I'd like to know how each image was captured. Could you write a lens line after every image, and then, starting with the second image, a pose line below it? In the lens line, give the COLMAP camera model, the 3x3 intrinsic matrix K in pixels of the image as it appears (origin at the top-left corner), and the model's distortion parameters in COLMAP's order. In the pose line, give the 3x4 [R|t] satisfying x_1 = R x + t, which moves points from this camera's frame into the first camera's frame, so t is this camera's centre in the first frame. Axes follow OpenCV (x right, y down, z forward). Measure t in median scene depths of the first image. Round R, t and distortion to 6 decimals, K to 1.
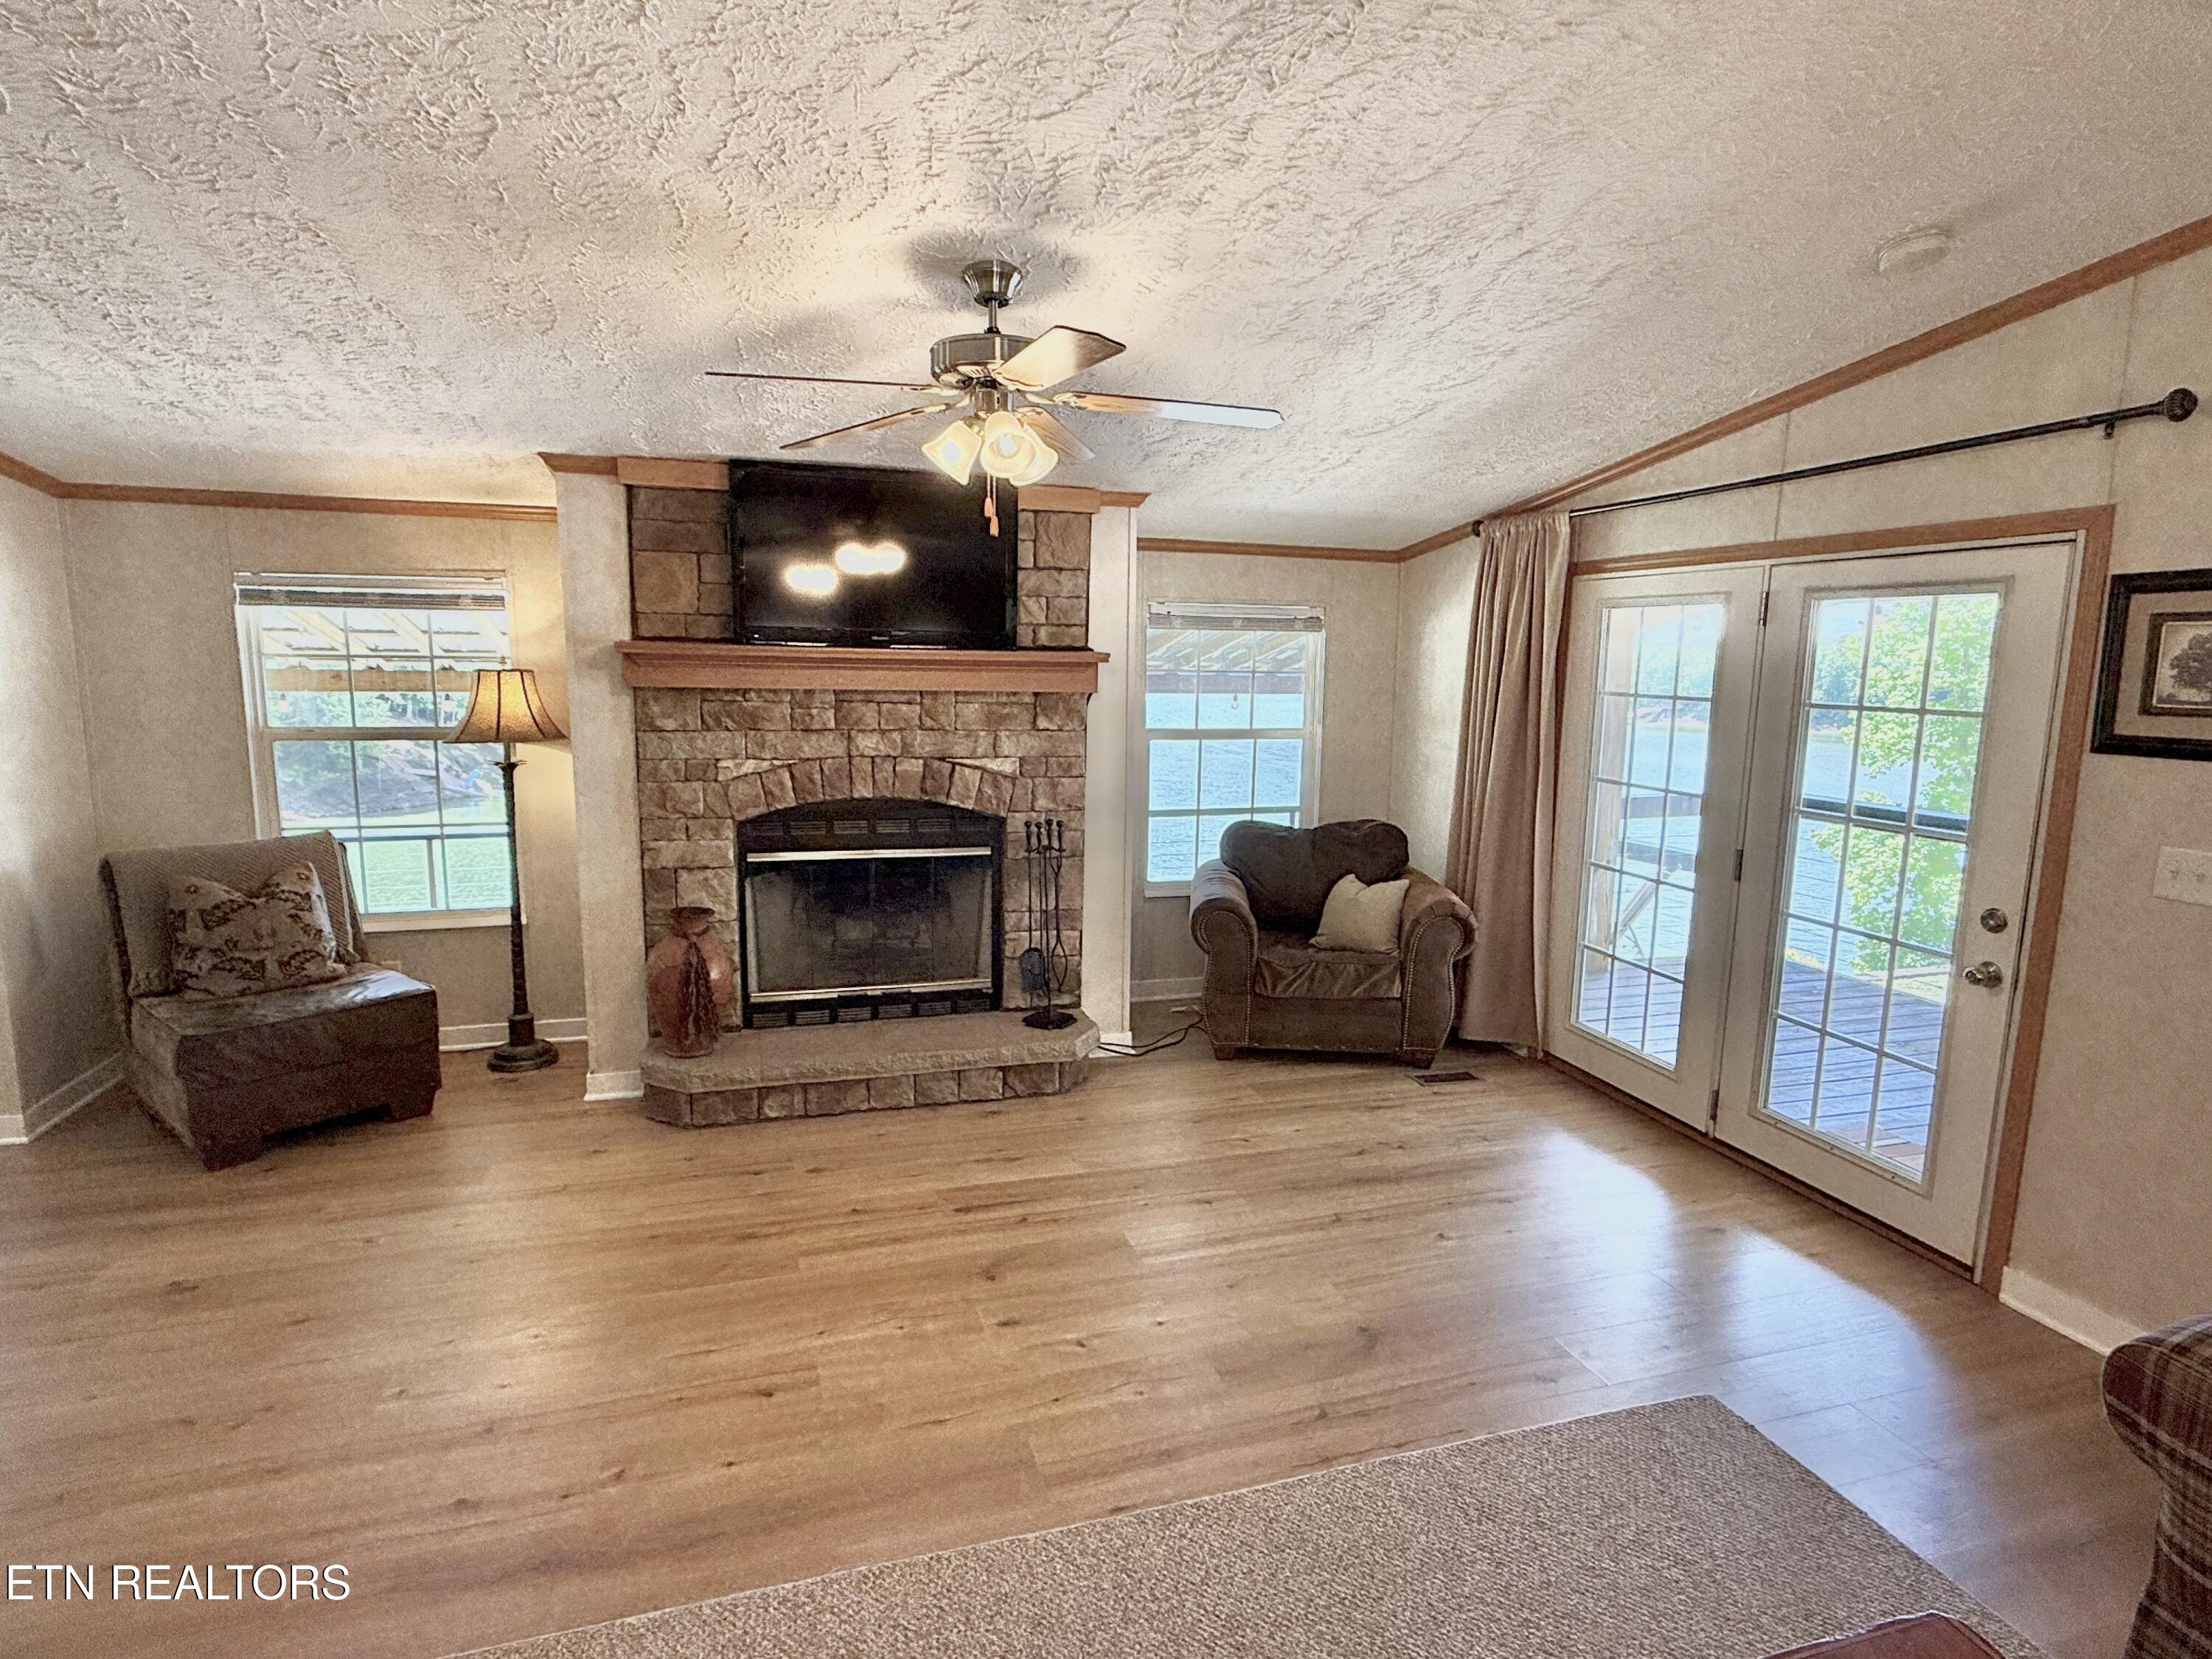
lens RADIAL K [[1141.3, 0, 1094.3], [0, 1141.3, 825.6], [0, 0, 1]] dist [-0.000887, 0.000089]
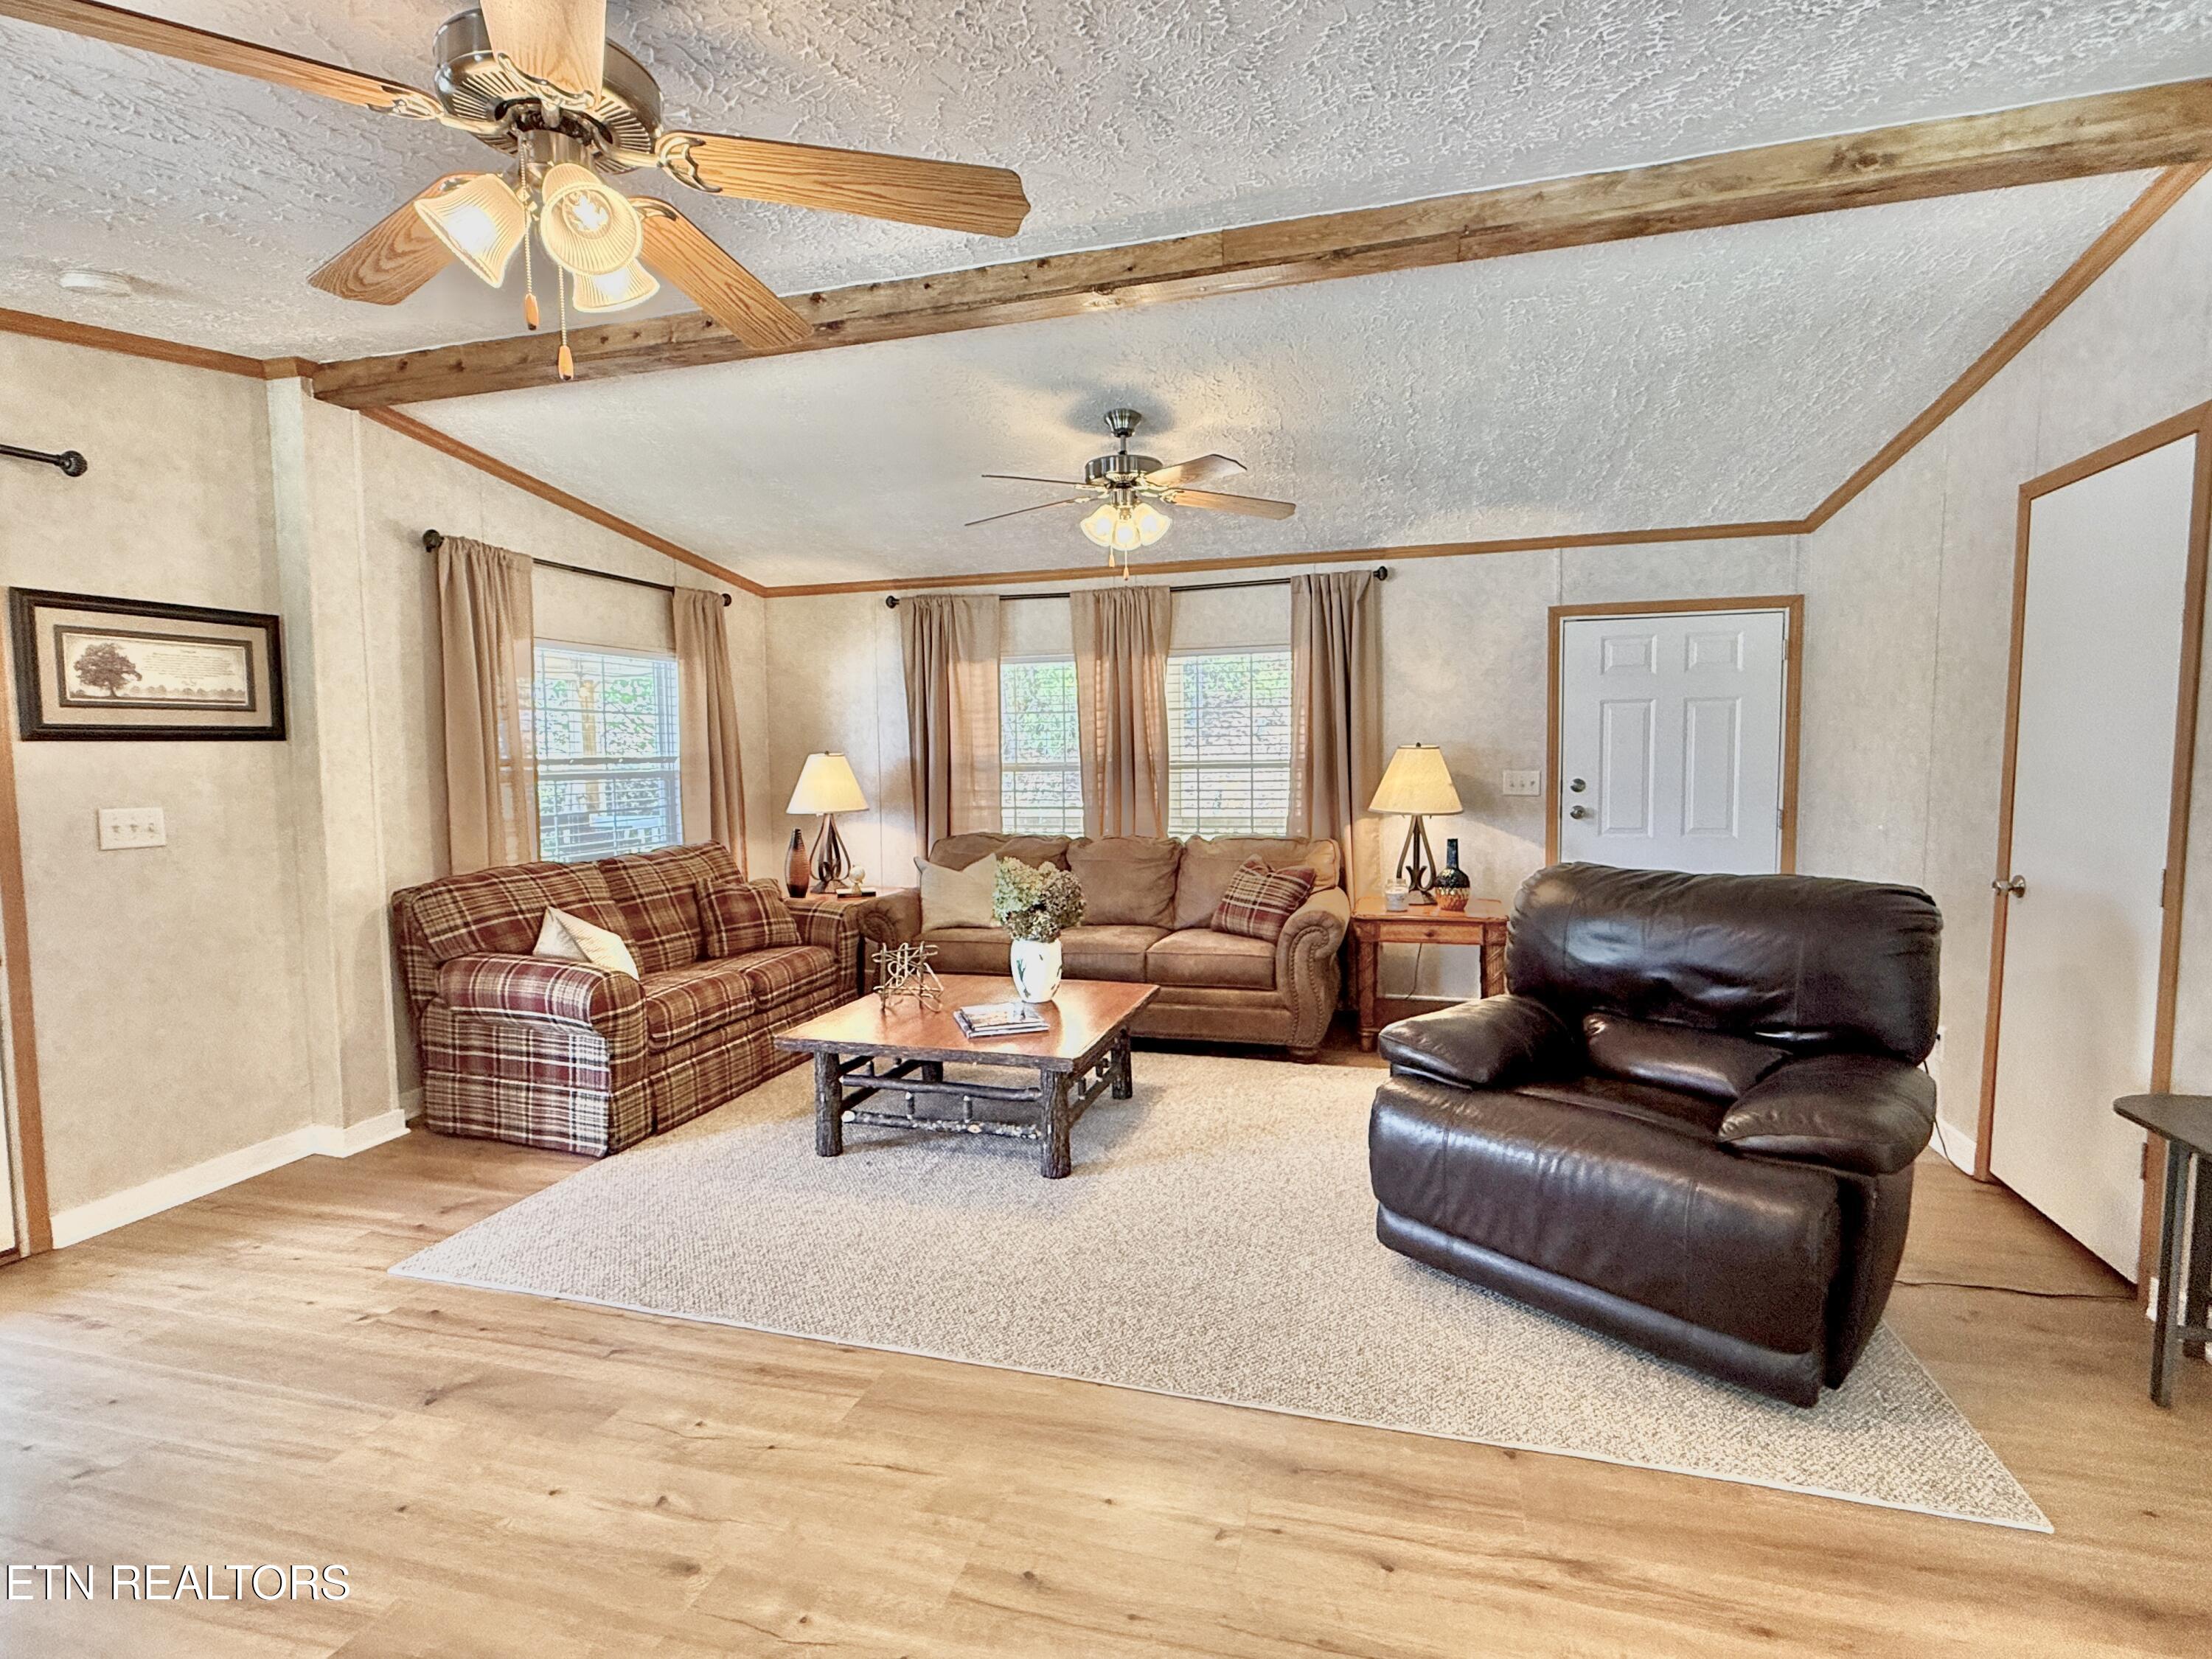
lens RADIAL K [[1074.6, 0, 1105.6], [0, 1074.6, 828.6], [0, 0, 1]] dist [0.000675, 0.000112]
pose [[-0.841317, -0.043025, 0.538827, -0.421989], [0.078993, 0.976340, 0.201298, -0.073855], [-0.534739, 0.211919, -0.818012, 0.888503]]
